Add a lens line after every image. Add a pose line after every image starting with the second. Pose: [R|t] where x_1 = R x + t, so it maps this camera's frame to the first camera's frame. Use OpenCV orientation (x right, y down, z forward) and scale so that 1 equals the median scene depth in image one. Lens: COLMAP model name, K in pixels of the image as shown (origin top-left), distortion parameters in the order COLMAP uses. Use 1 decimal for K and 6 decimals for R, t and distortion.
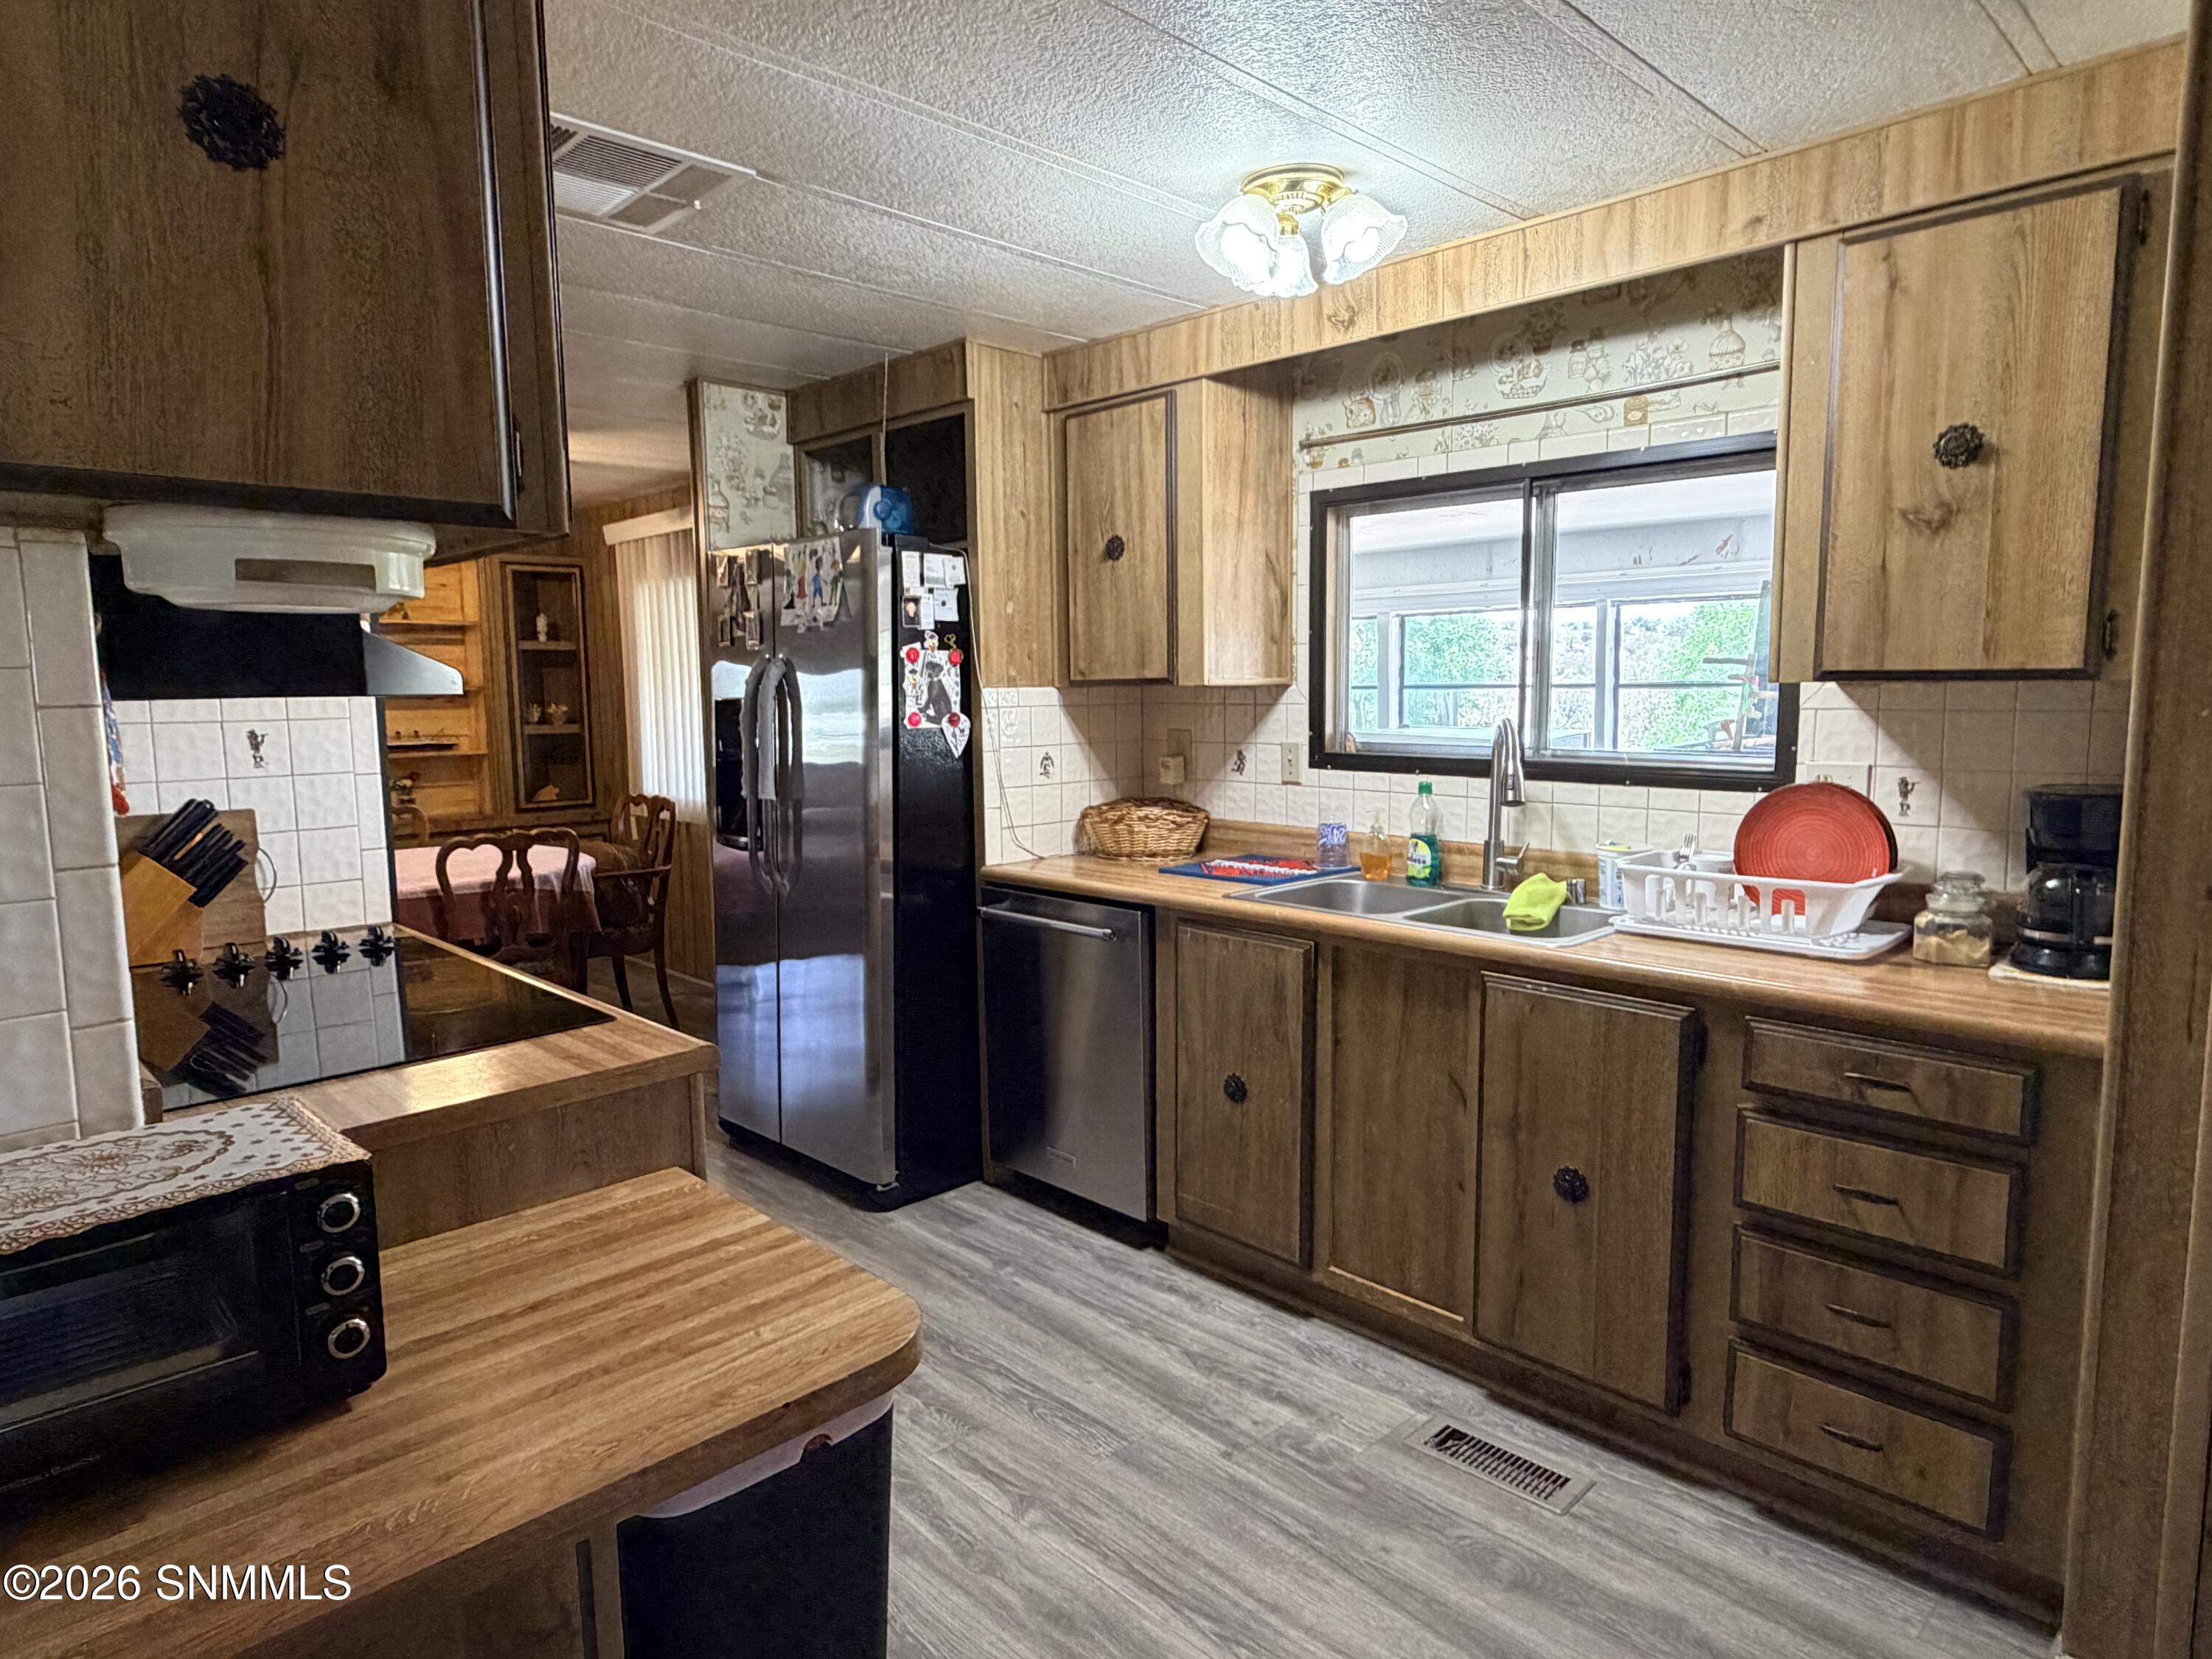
lens RADIAL K [[1305.3, 0, 1090.6], [0, 1305.3, 828.9], [0, 0, 1]] dist [0.003728, -0.000072]
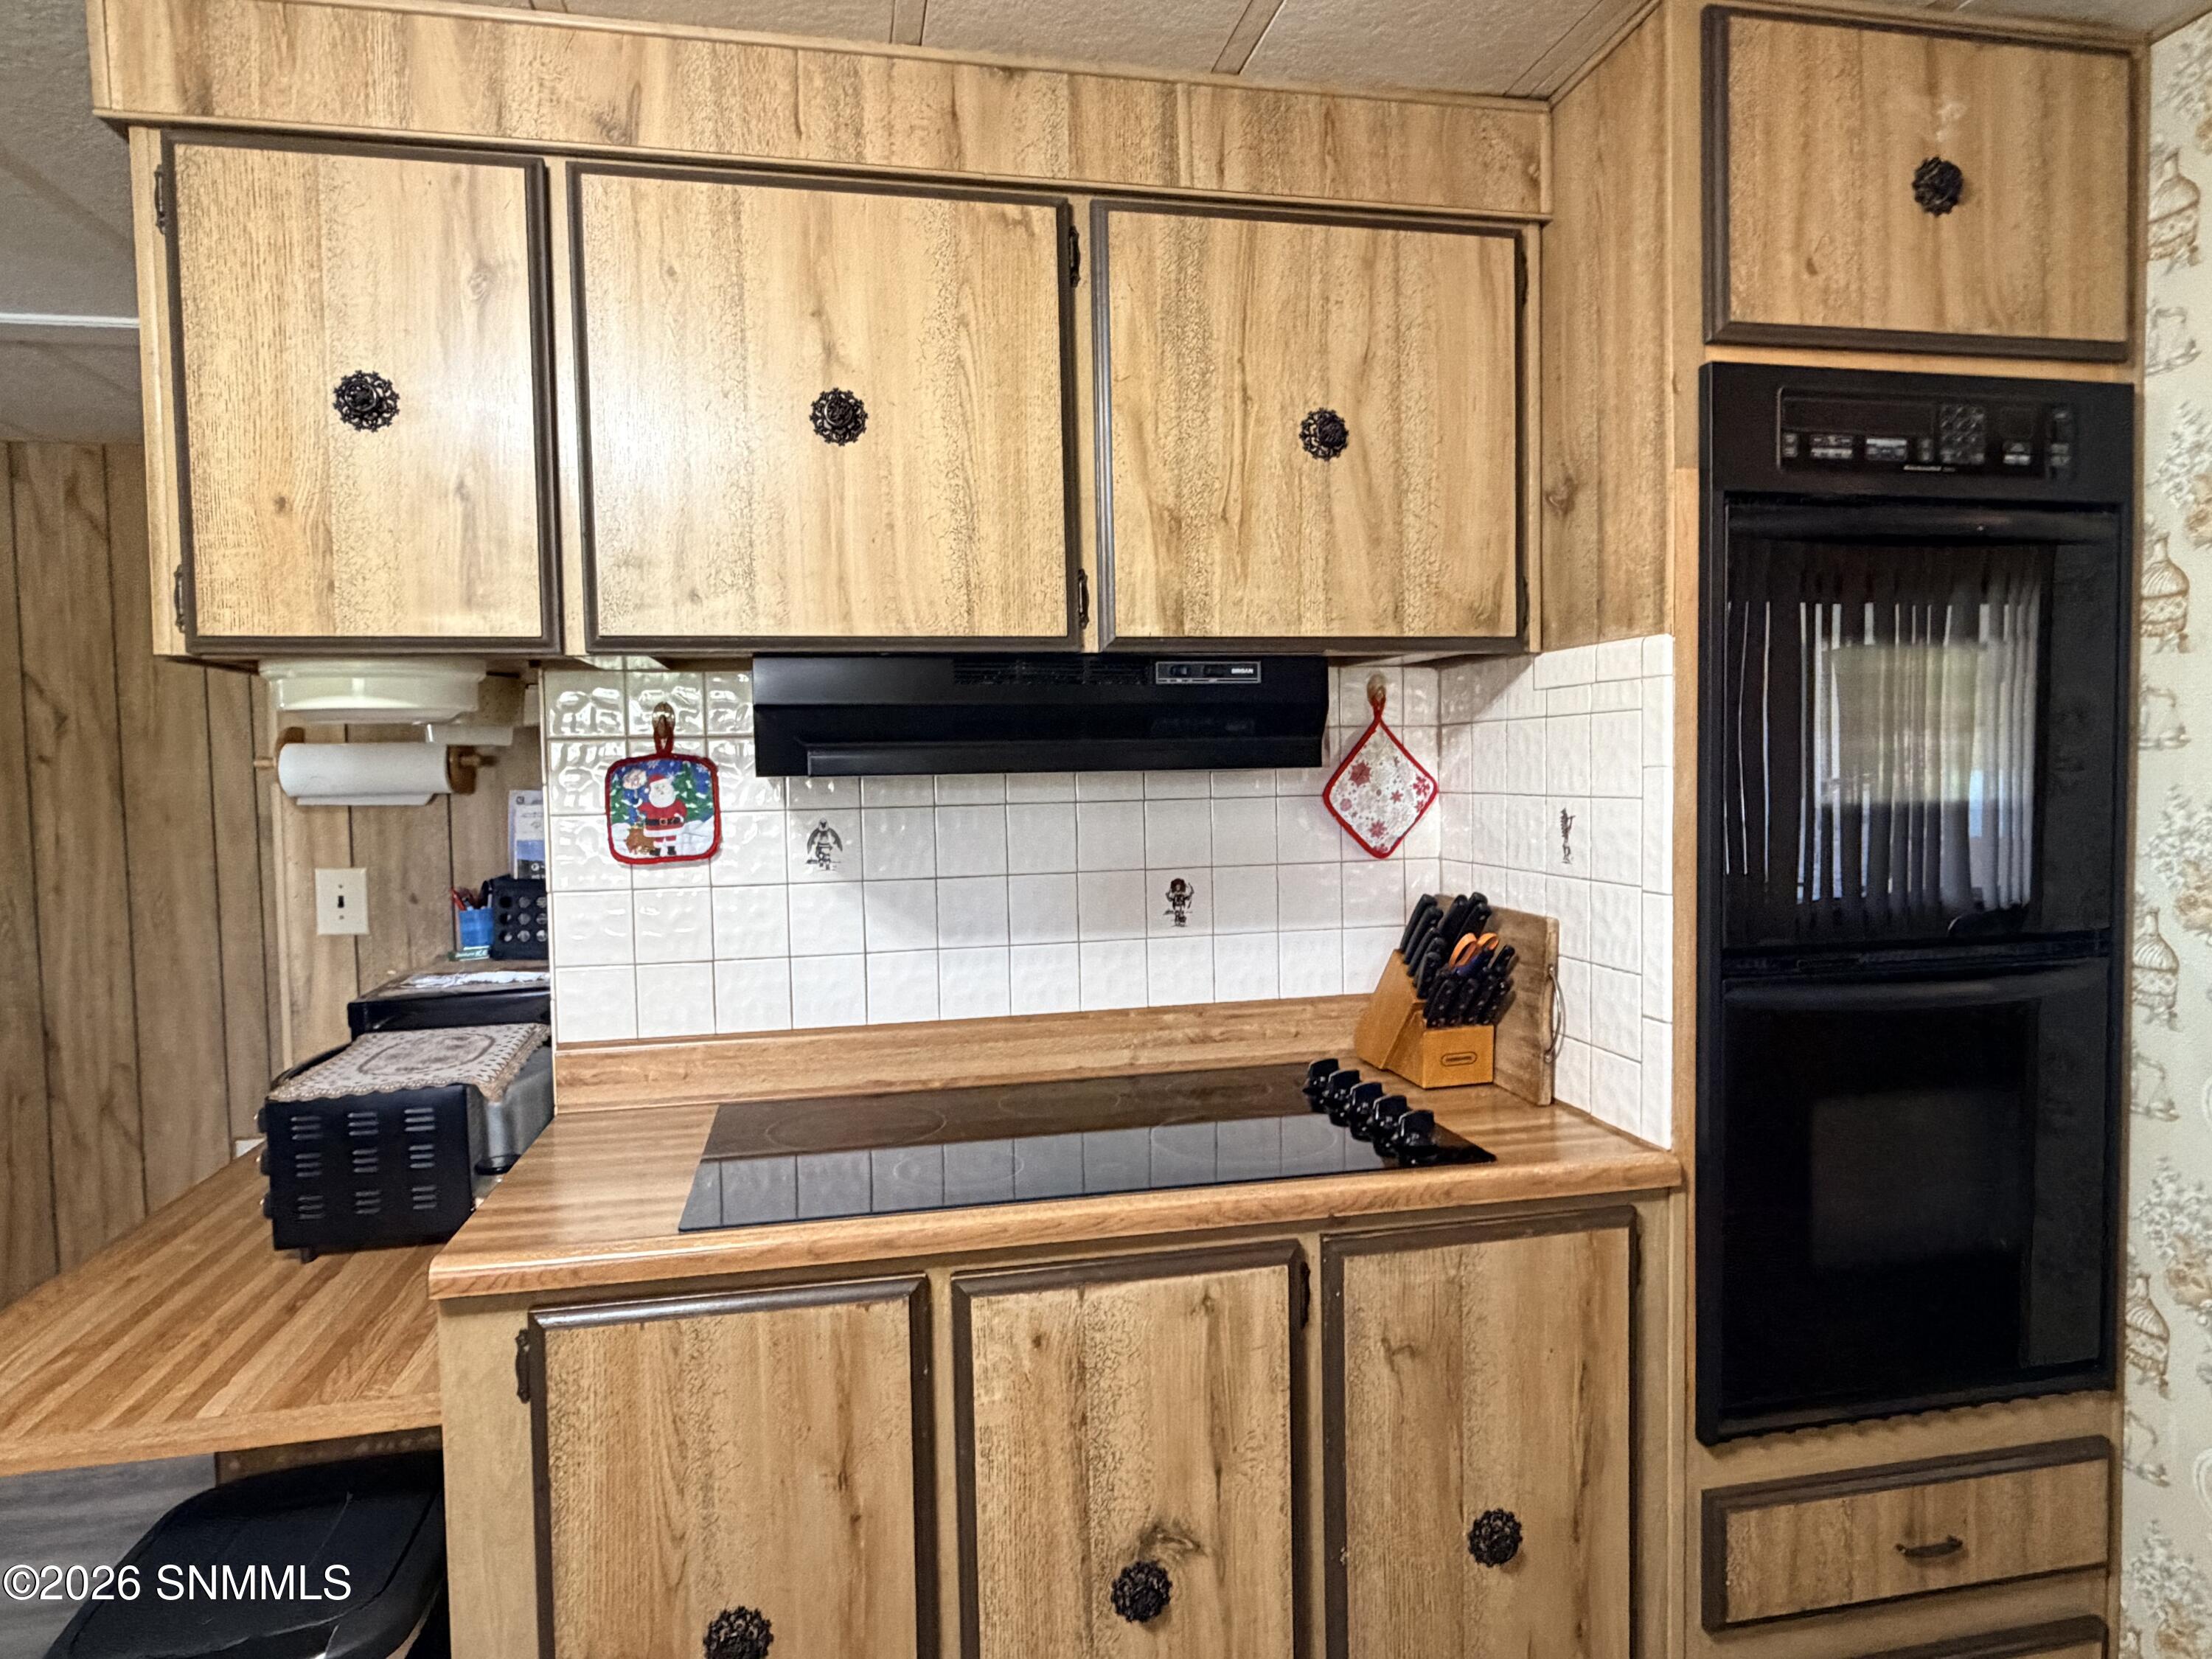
lens RADIAL K [[1293.3, 0, 1110.7], [0, 1293.3, 823.3], [0, 0, 1]] dist [0.001868, 0.001183]
pose [[-0.525676, 0.060258, -0.848548, 0.058091], [-0.068504, 0.991250, 0.112830, -0.097012], [0.847922, 0.117441, -0.516948, 0.863672]]
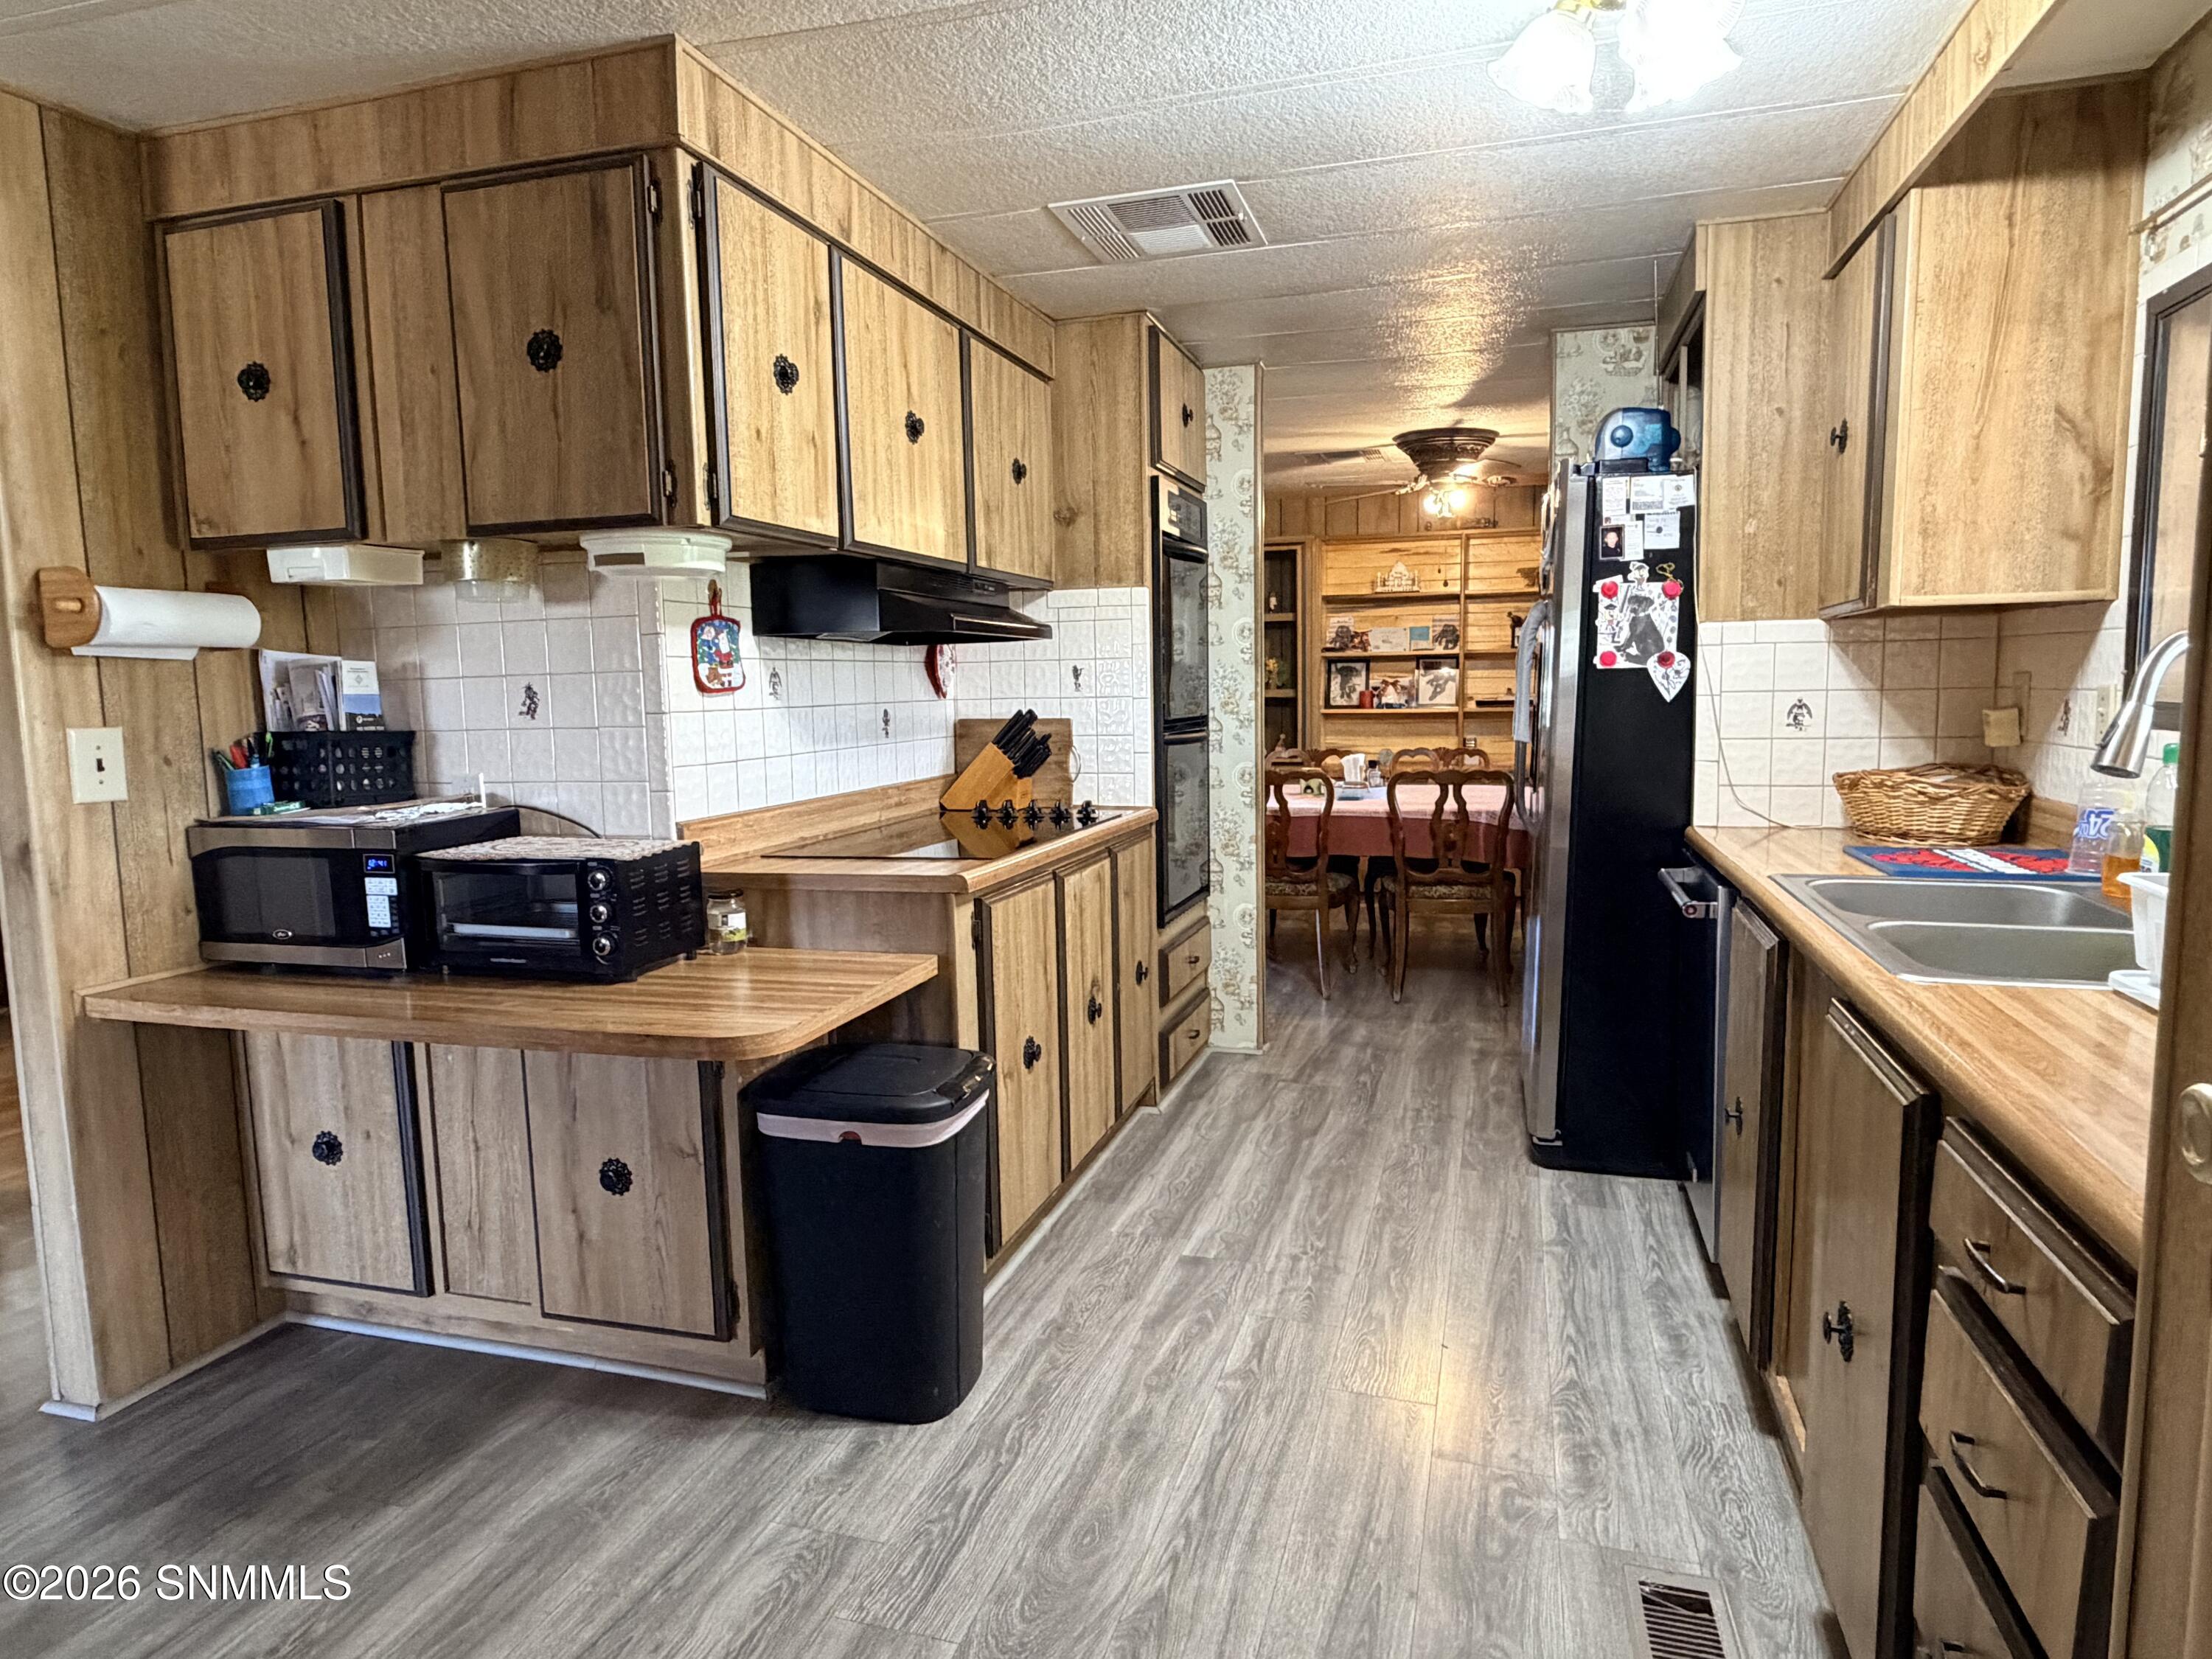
lens RADIAL K [[1293.2, 0, 1104.7], [0, 1293.2, 833.3], [0, 0, 1]] dist [0.001520, 0.001989]
pose [[0.482048, 0.103584, -0.870000, 0.507057], [-0.084598, 0.993850, 0.071456, 0.004733], [0.872051, 0.039154, 0.487846, 0.237768]]
